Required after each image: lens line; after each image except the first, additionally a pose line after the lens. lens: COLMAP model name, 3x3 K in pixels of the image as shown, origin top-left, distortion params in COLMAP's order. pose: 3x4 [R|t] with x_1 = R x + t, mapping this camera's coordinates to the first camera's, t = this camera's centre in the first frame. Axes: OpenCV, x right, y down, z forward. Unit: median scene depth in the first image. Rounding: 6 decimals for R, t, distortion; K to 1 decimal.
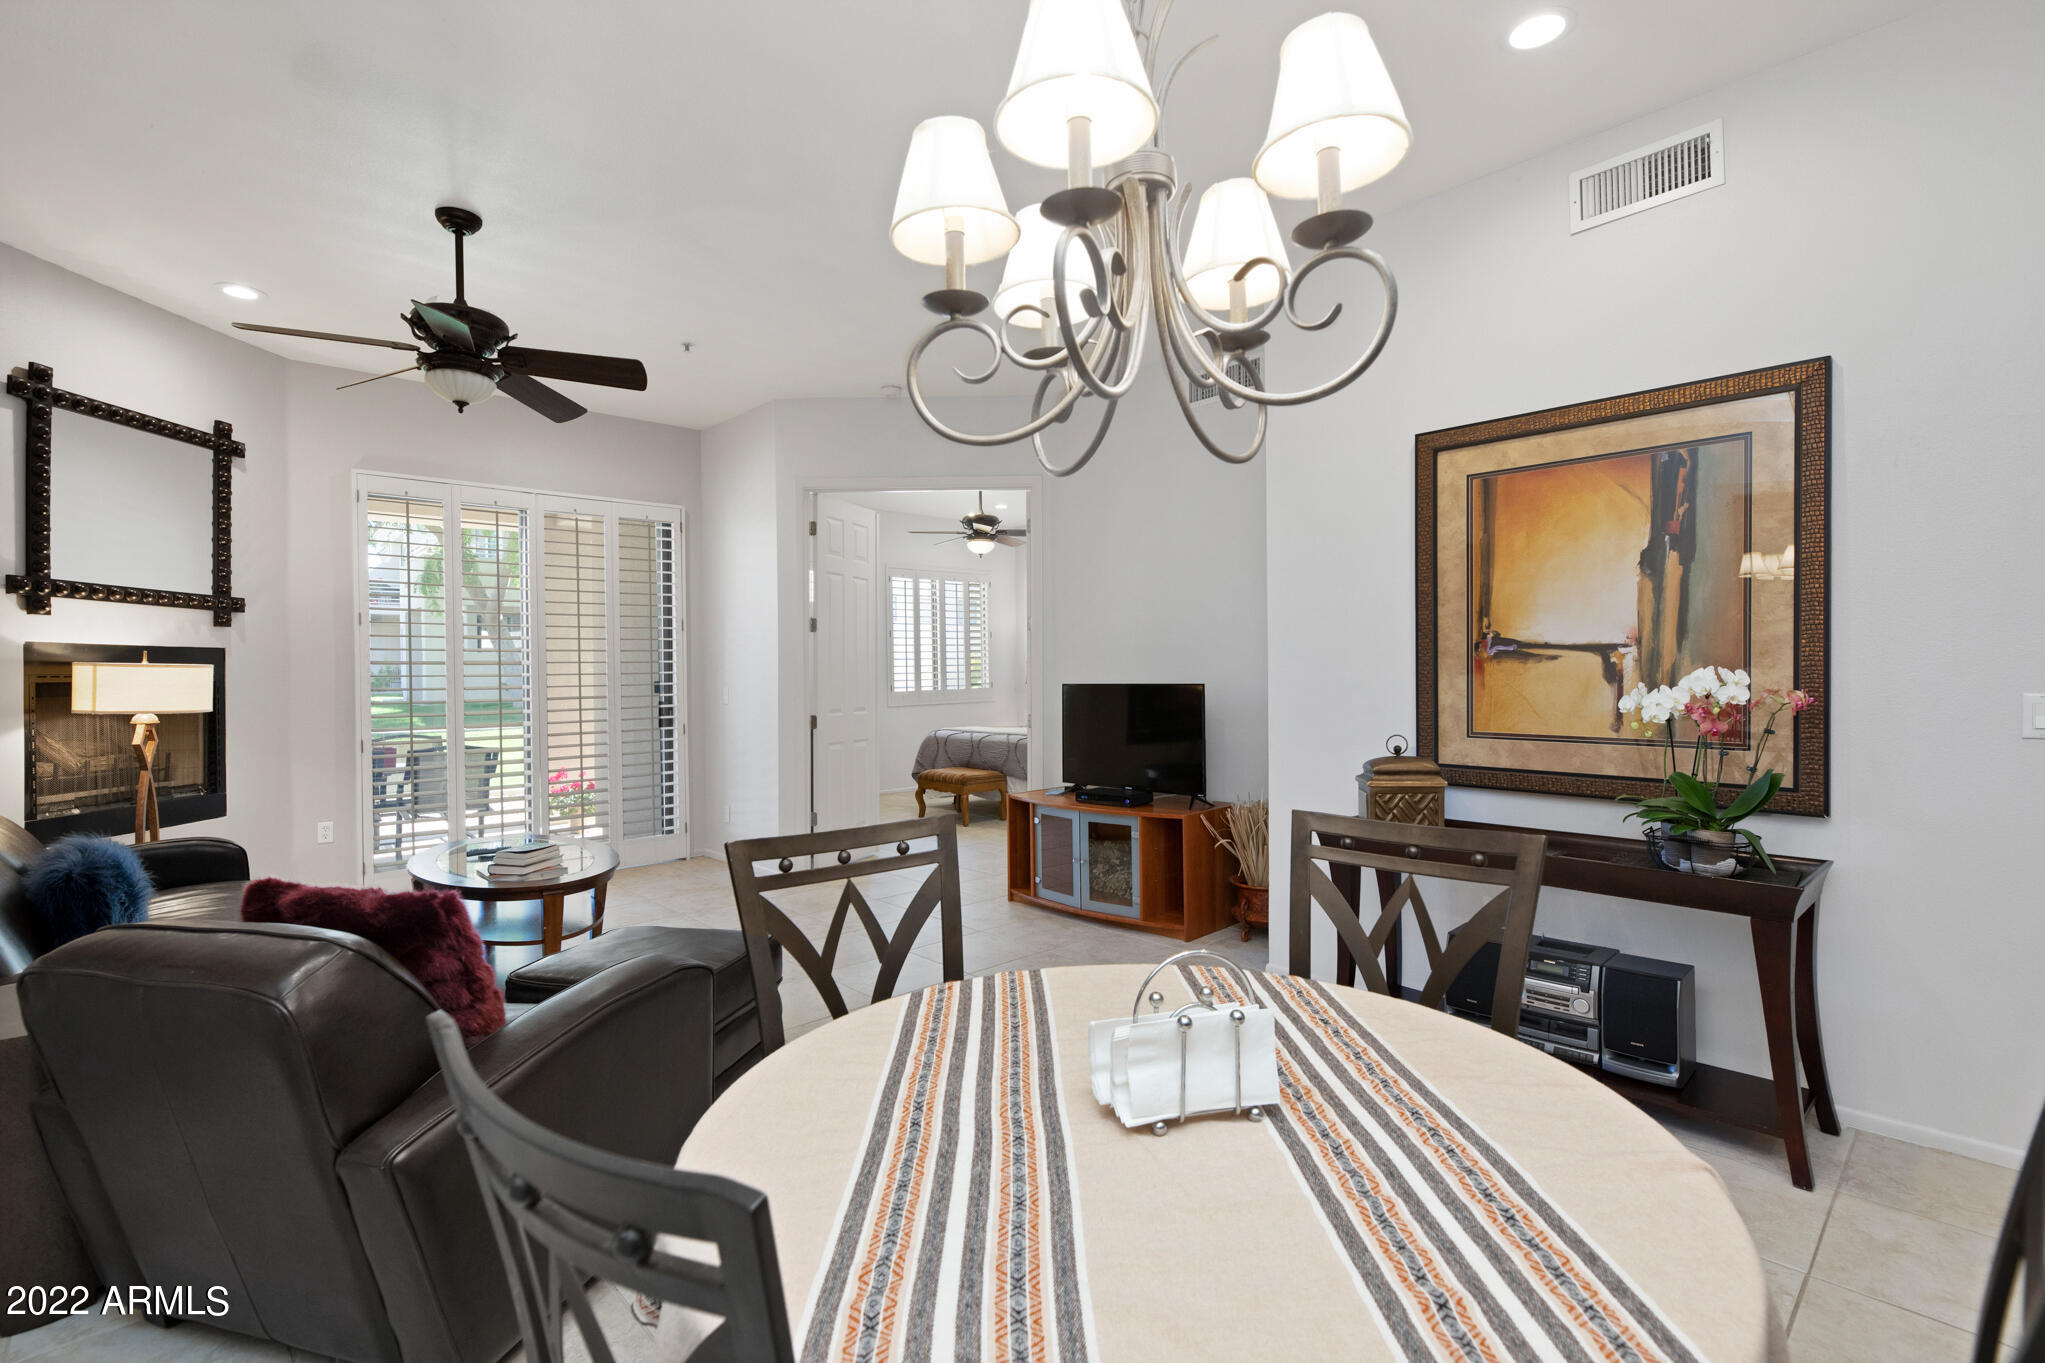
lens RADIAL K [[939.2, 0, 1026.1], [0, 939.2, 675.1], [0, 0, 1]] dist [0.003634, -0.000348]
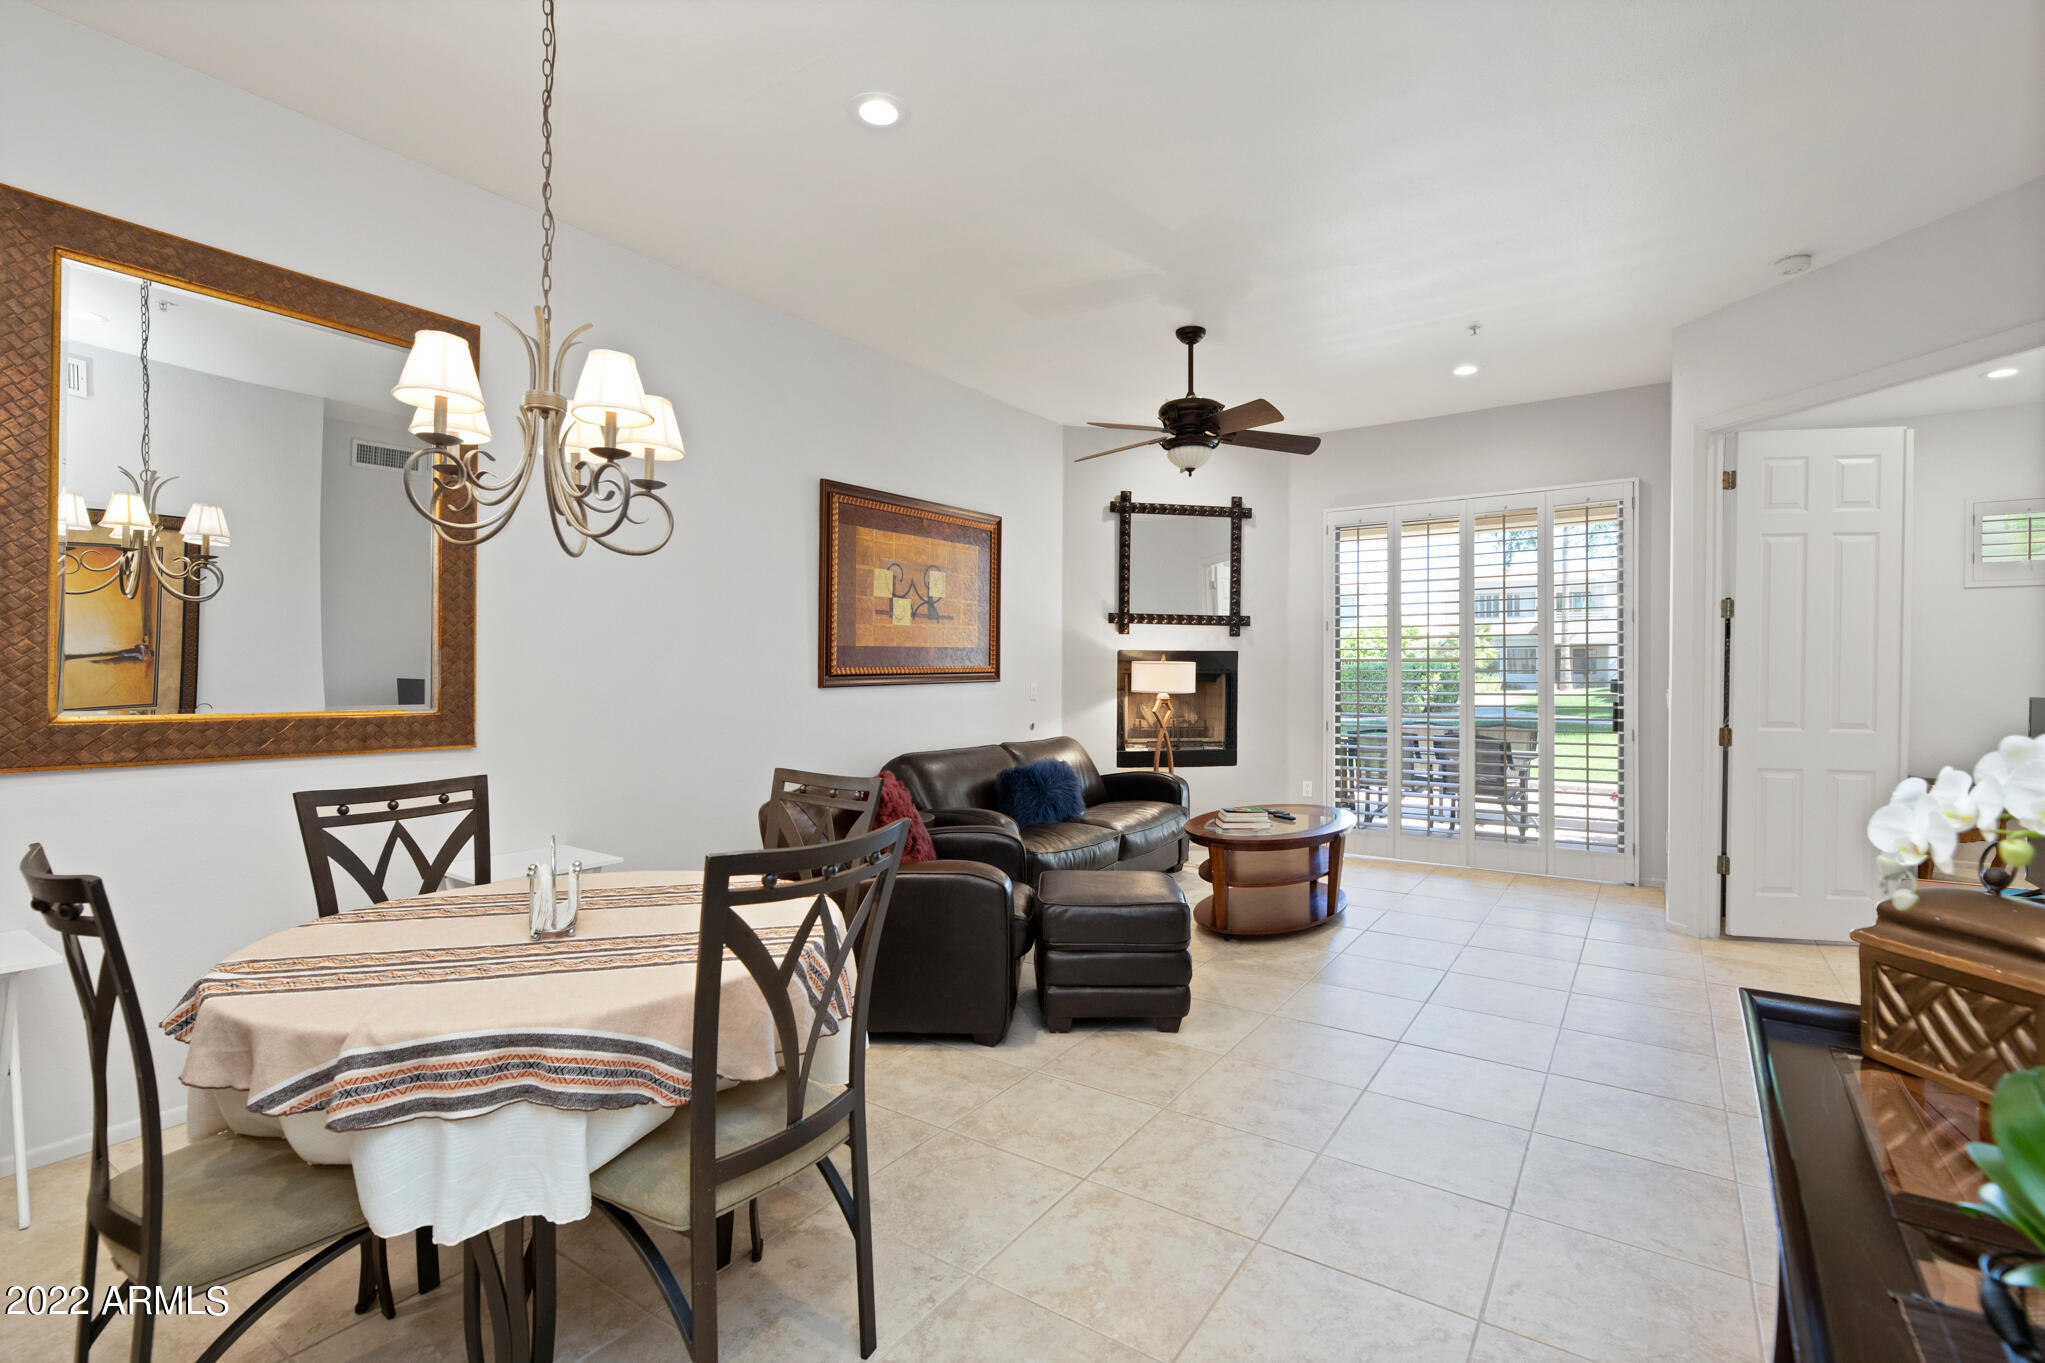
lens RADIAL K [[939.2, 0, 1026.1], [0, 939.2, 675.1], [0, 0, 1]] dist [0.003634, -0.000348]
pose [[0.207547, 0.013003, -0.978139, 0.537805], [-0.007019, 0.999906, 0.011803, -0.006371], [0.978200, 0.004416, 0.207619, 0.394047]]
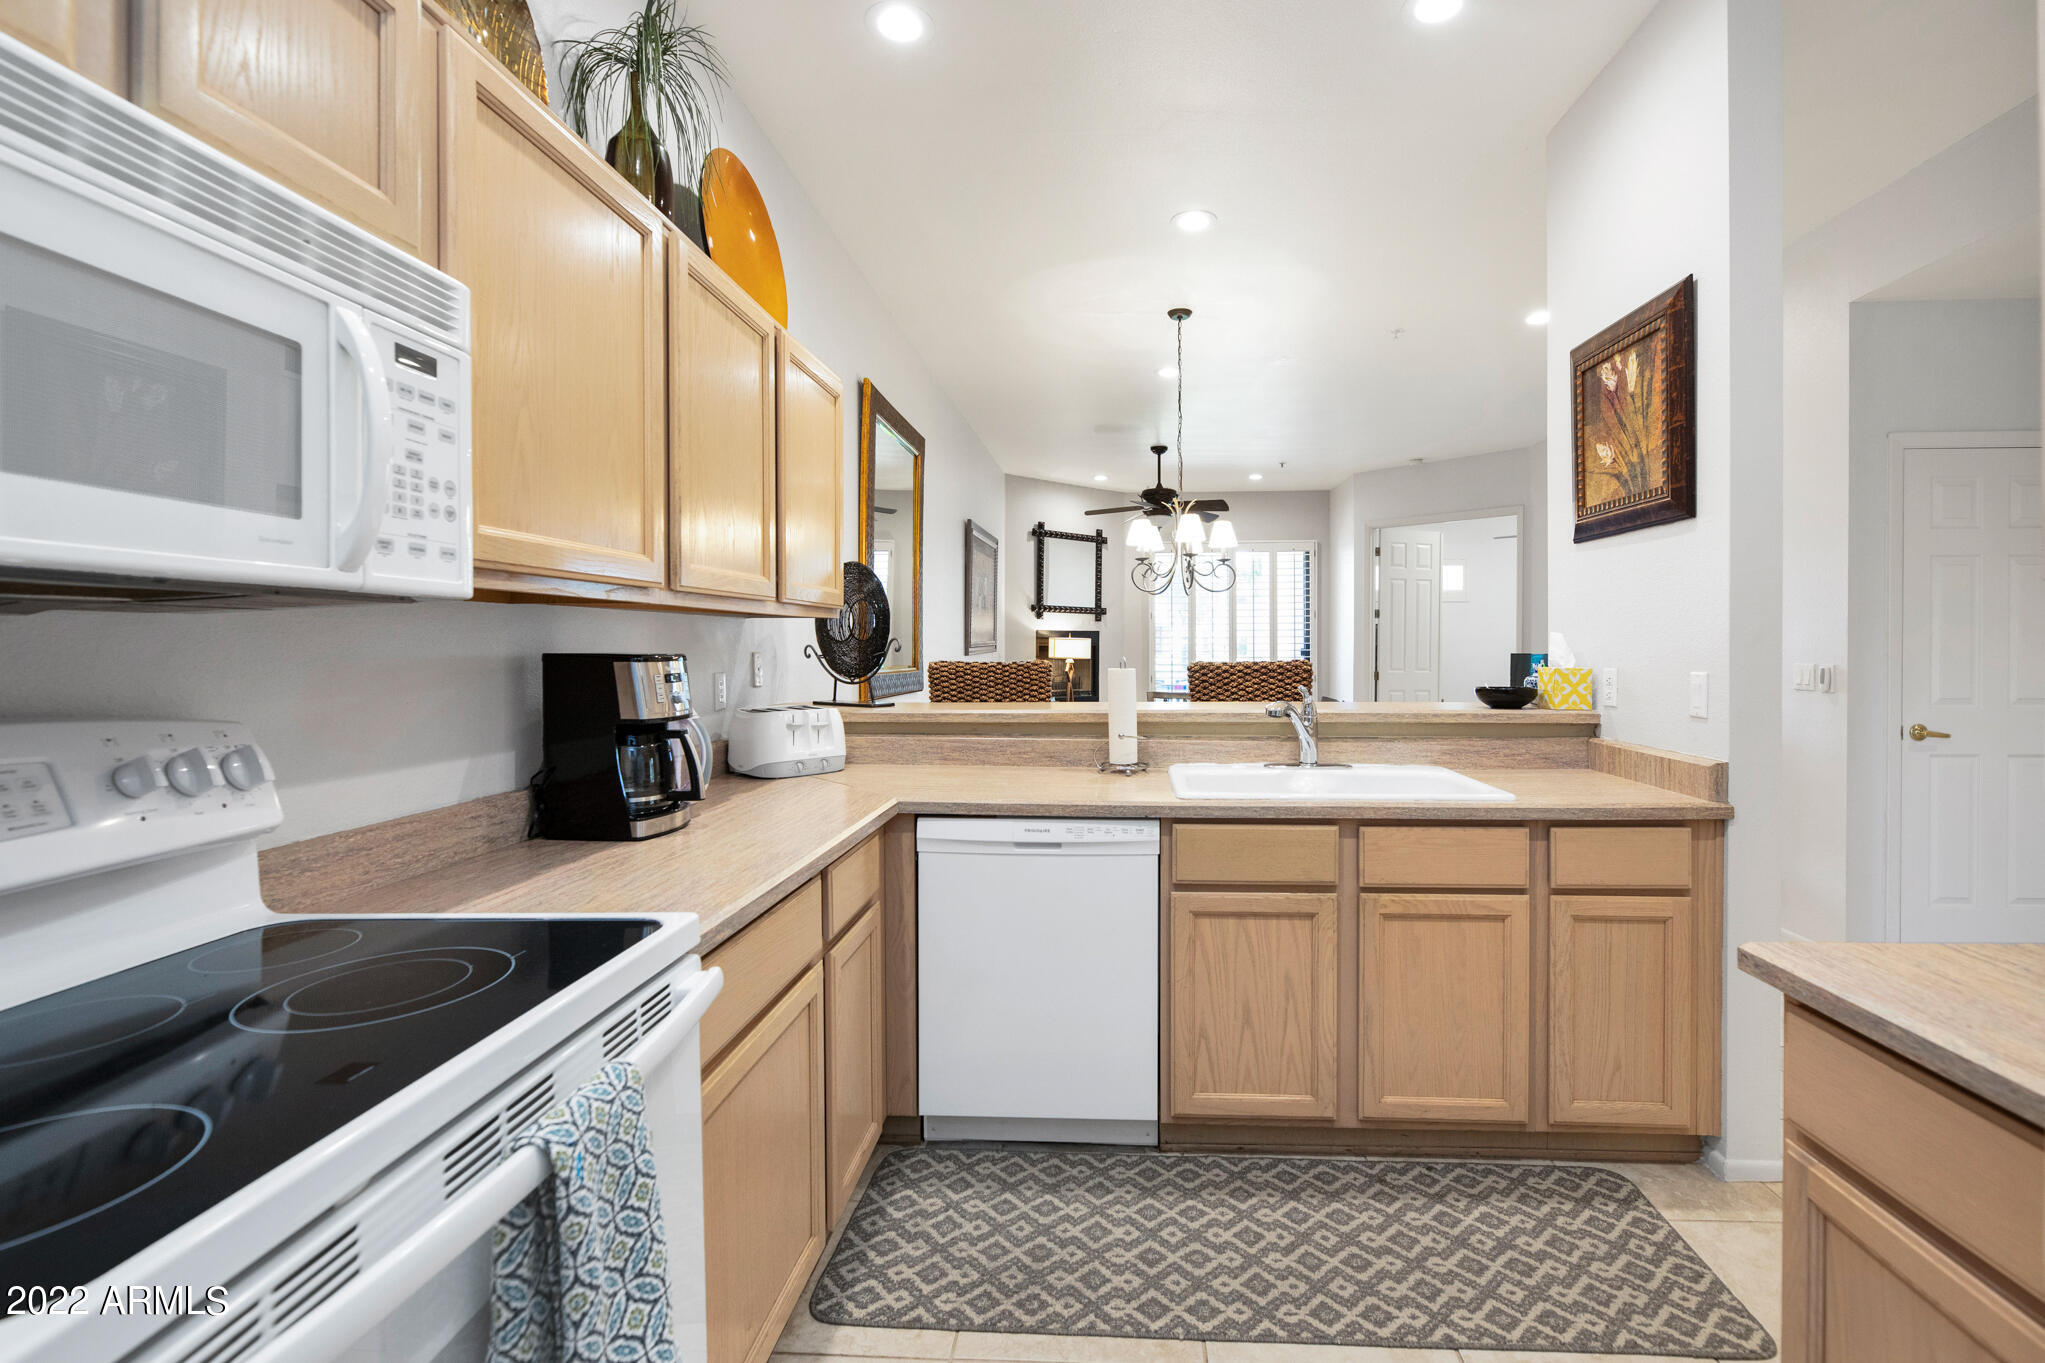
lens RADIAL K [[959.7, 0, 1077.3], [0, 959.7, 651.6], [0, 0, 1]] dist [-0.000488, -0.000125]
pose [[0.691980, 0.014308, -0.721775, 0.791307], [-0.008746, 0.999896, 0.011436, -0.005534], [0.721864, -0.001601, 0.692033, -0.639620]]
